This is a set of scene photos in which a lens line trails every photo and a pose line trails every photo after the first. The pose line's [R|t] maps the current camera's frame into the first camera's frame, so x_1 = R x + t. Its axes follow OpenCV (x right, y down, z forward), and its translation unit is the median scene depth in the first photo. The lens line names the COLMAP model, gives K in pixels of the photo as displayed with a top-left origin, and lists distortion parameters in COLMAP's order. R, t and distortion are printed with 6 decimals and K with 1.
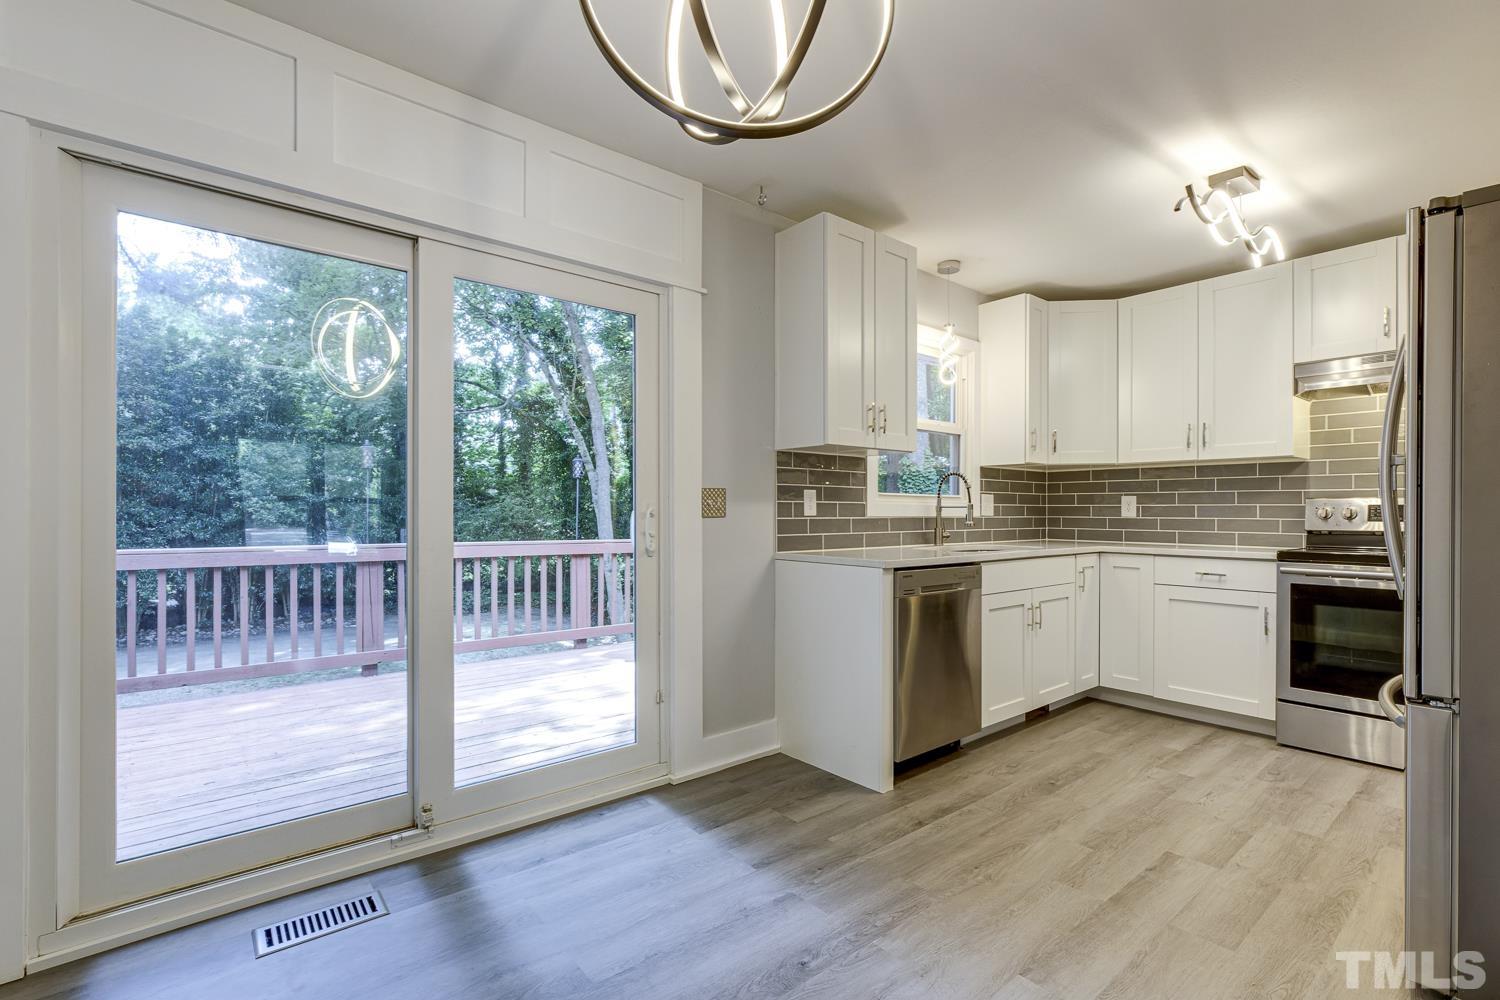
lens RADIAL K [[682.5, 0, 767.7], [0, 682.5, 506.9], [0, 0, 1]] dist [-0.001633, -0.000113]
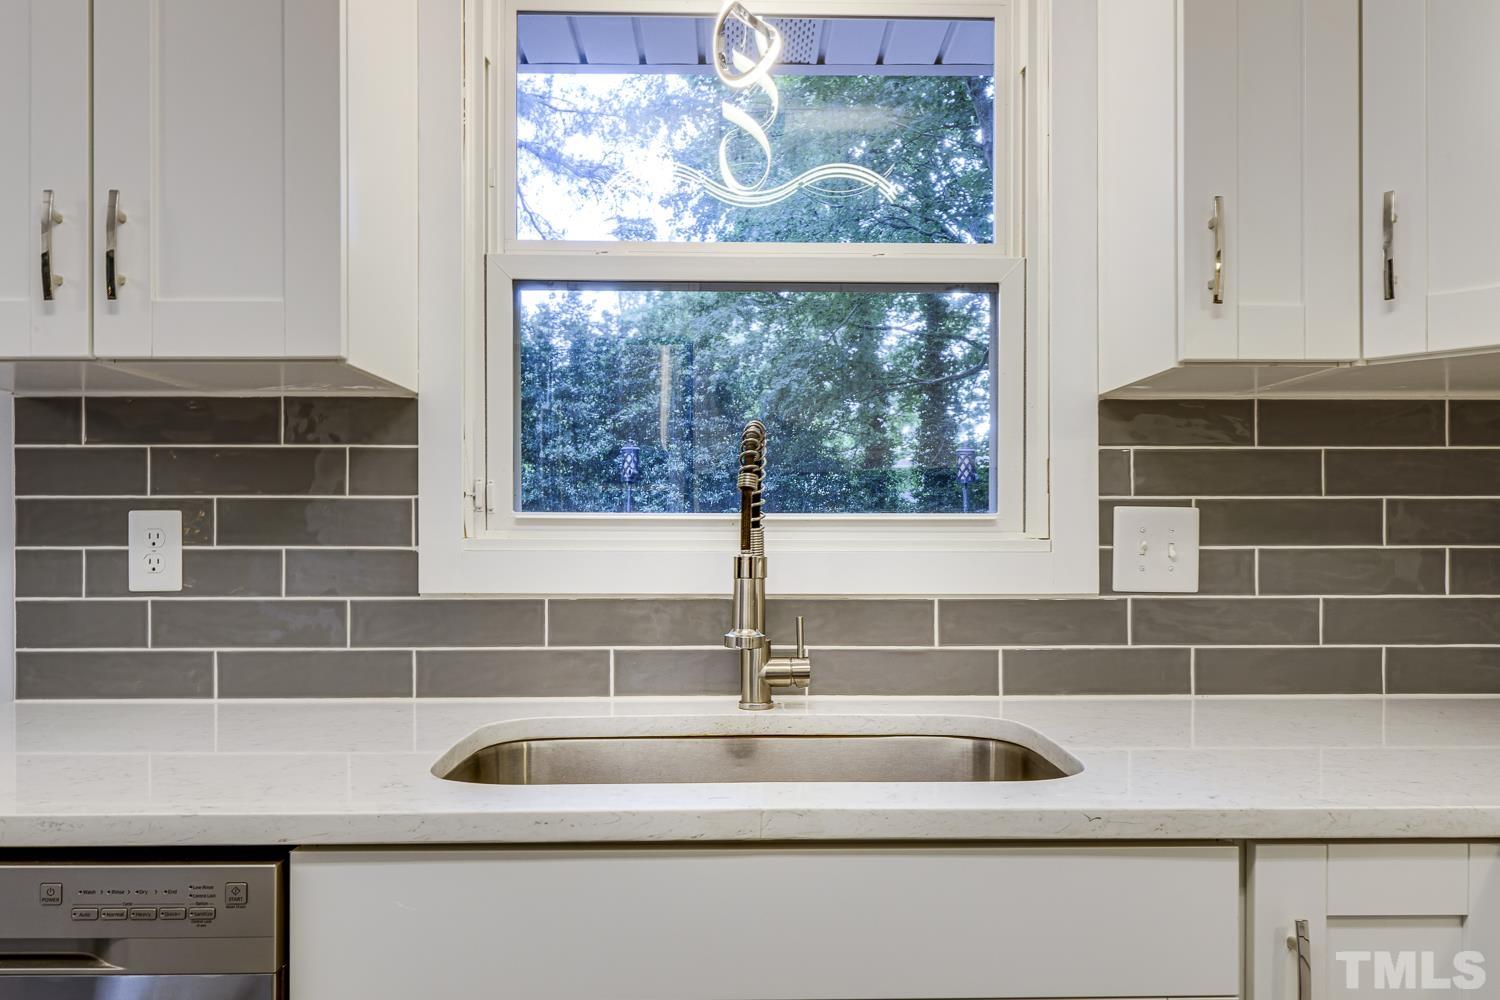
lens RADIAL K [[1076.5, 0, 750.0], [0, 1076.5, 500.0], [0, 0, 1]] dist [0.002020, 0.000509]
pose [[0.765100, -0.020735, -0.643577, 0.577092], [0.007582, 0.999702, -0.023196, -0.015429], [0.643866, 0.012867, 0.765030, 0.756009]]
